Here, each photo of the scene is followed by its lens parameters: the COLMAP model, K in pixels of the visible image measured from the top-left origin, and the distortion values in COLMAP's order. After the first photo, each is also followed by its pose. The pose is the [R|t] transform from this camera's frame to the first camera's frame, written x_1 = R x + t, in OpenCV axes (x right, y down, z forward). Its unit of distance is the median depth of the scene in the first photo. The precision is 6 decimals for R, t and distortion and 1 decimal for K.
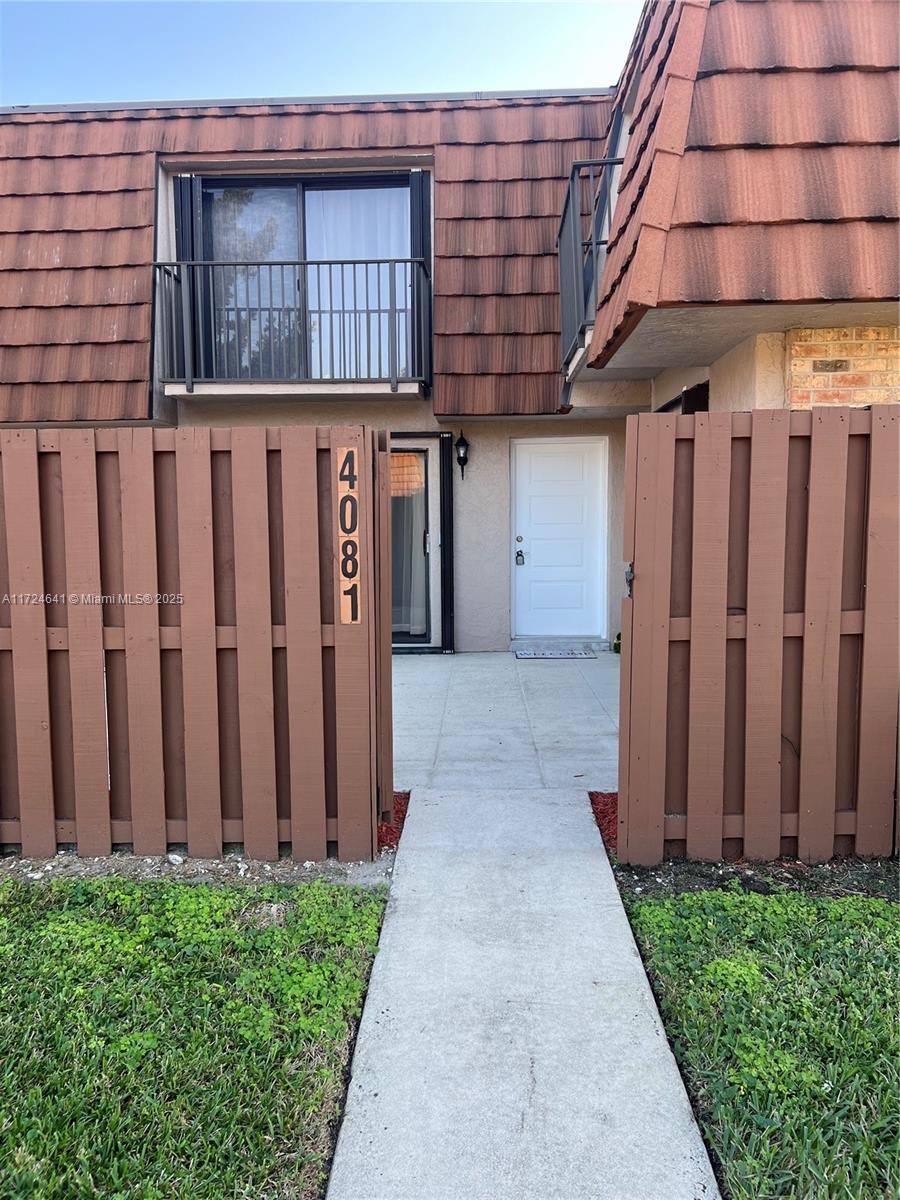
lens RADIAL K [[905.3, 0, 450.0], [0, 905.3, 600.0], [0, 0, 1]] dist [0.000304, 0.000031]
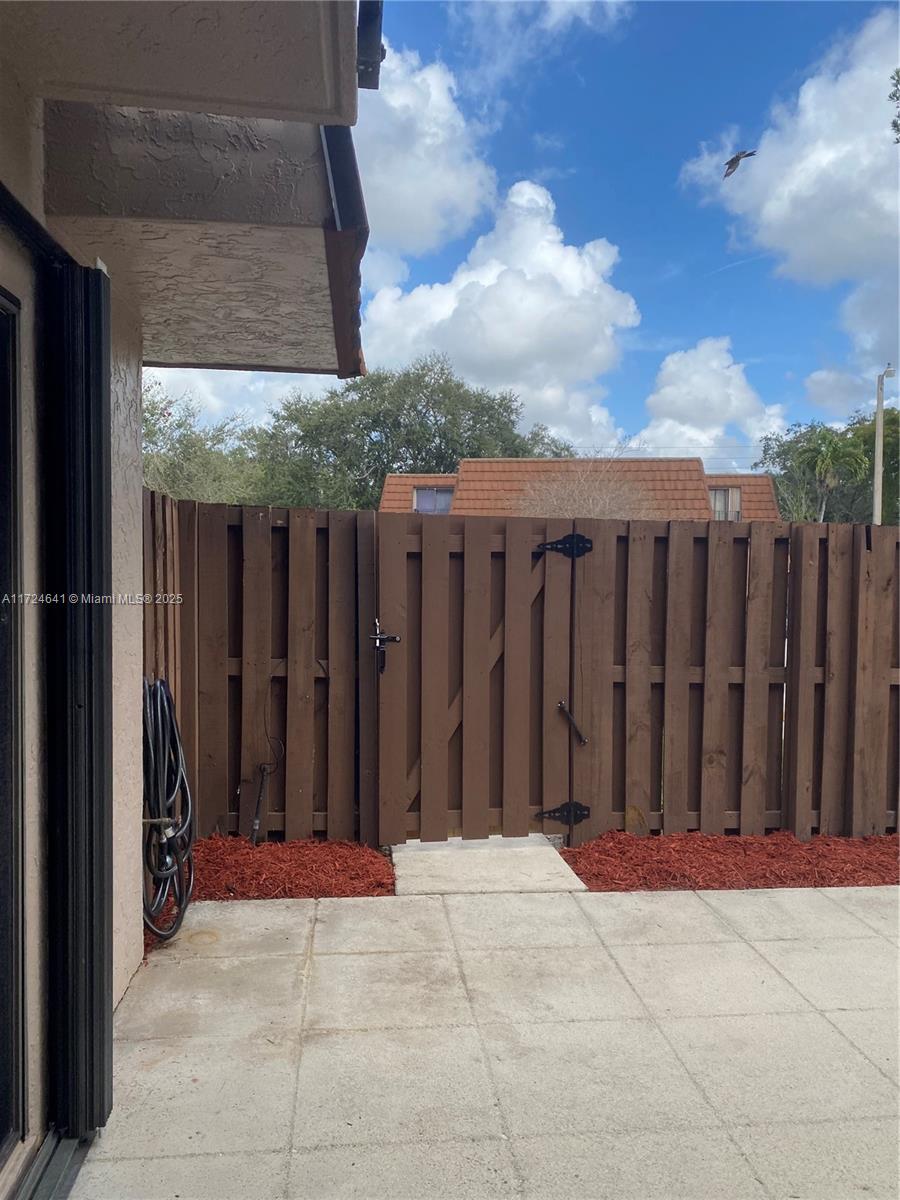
lens RADIAL K [[907.5, 0, 449.8], [0, 907.5, 613.1], [0, 0, 1]] dist [-0.003925, -0.011157]
pose [[-0.990036, 0.018987, -0.139529, 0.223742], [-0.004178, 0.986470, 0.163886, -0.217393], [0.140753, 0.162836, -0.976562, 1.883134]]
